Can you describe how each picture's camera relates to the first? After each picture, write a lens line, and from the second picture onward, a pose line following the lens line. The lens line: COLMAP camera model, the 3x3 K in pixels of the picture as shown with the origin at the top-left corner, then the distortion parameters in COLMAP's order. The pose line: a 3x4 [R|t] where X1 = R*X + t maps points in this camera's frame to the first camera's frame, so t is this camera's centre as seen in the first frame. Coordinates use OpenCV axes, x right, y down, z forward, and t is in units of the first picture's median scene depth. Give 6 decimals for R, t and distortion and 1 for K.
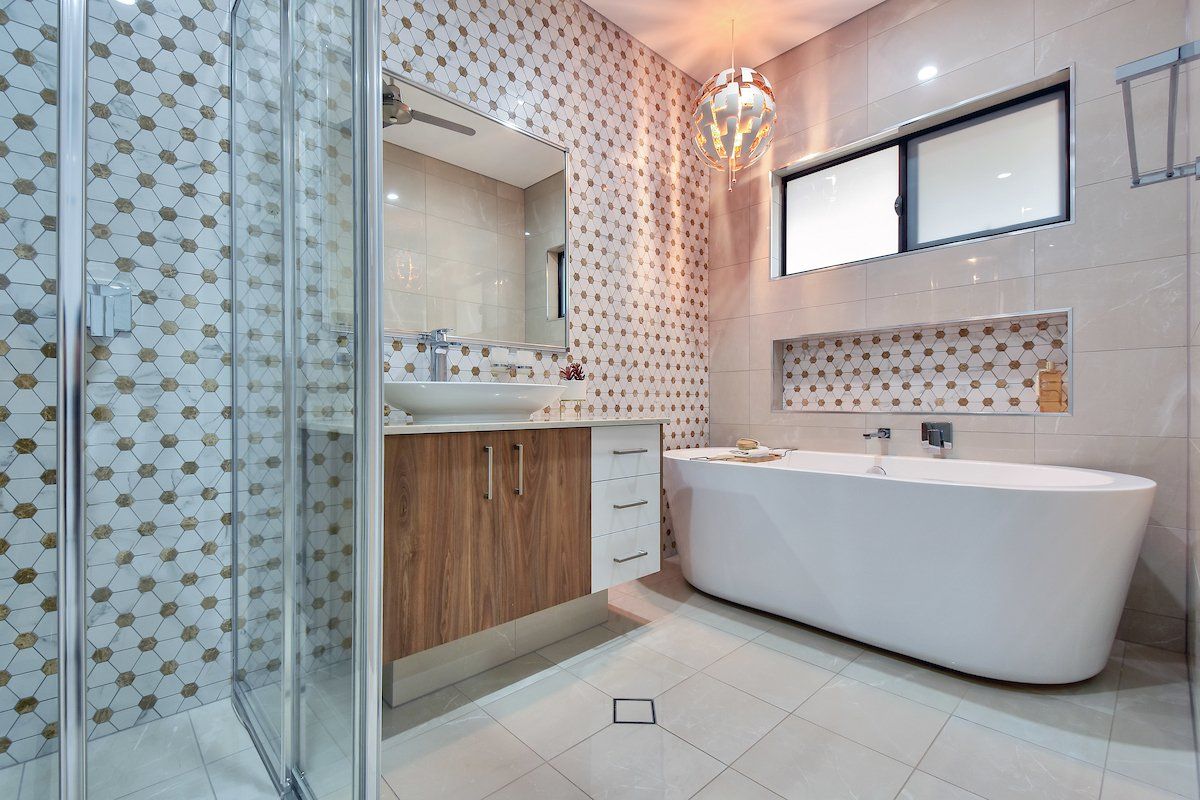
lens RADIAL K [[517.9, 0, 602.6], [0, 517.9, 405.9], [0, 0, 1]] dist [0.020147, -0.011960]
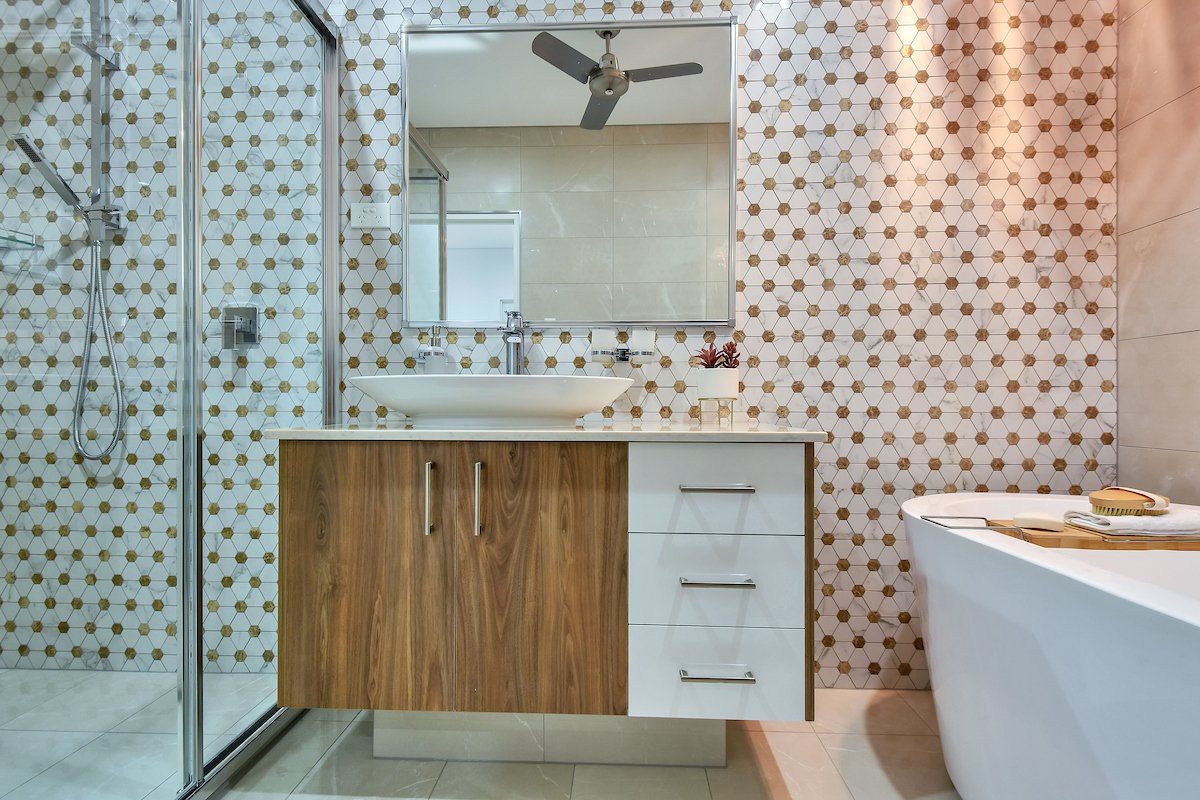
lens RADIAL K [[517.9, 0, 598.4], [0, 517.9, 407.7], [0, 0, 1]] dist [0.020147, -0.011960]
pose [[0.696206, 0.008326, -0.717793, 0.286431], [-0.005574, 0.999965, 0.006193, -0.002431], [0.717820, -0.000310, 0.696229, 0.405740]]
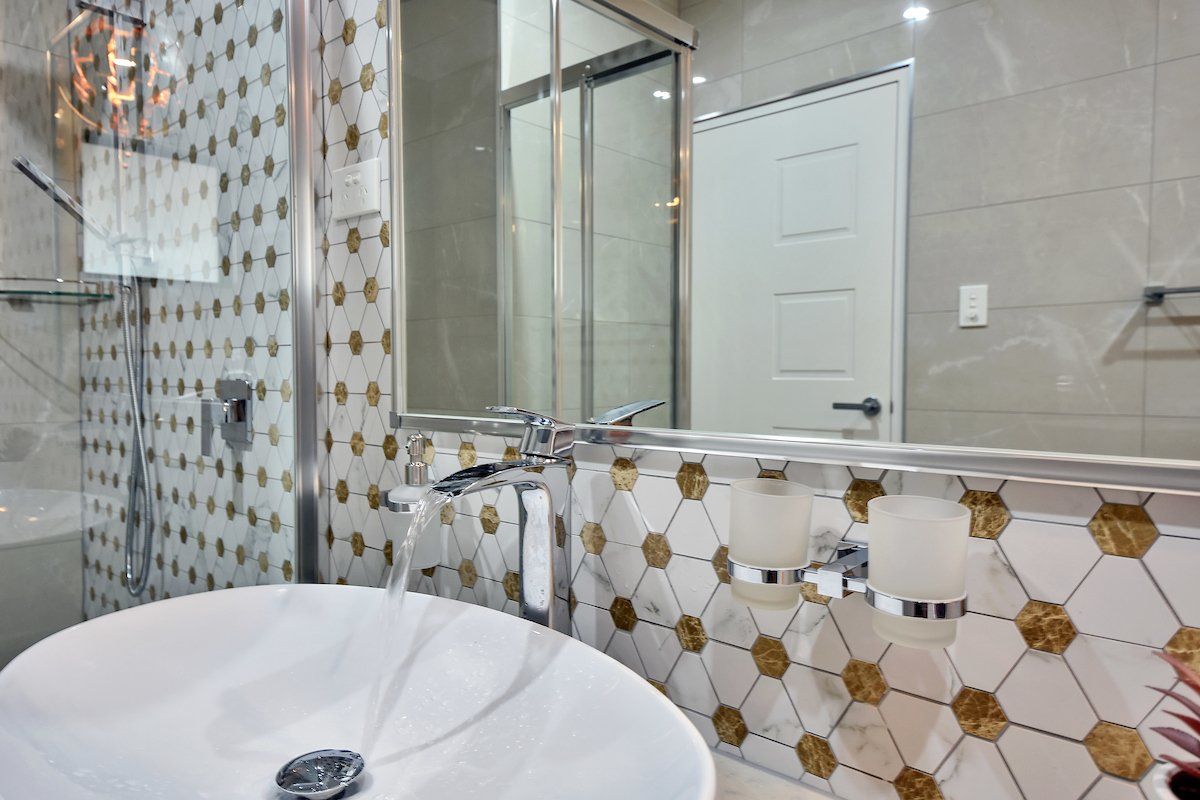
lens RADIAL K [[779.5, 0, 595.7], [0, 779.5, 401.9], [0, 0, 1]] dist [0.036369, 0.001482]
pose [[0.081518, 0.034390, -0.996078, 0.094277], [-0.002547, 0.999408, 0.034297, -0.132037], [0.996669, -0.000258, 0.081557, 0.773267]]
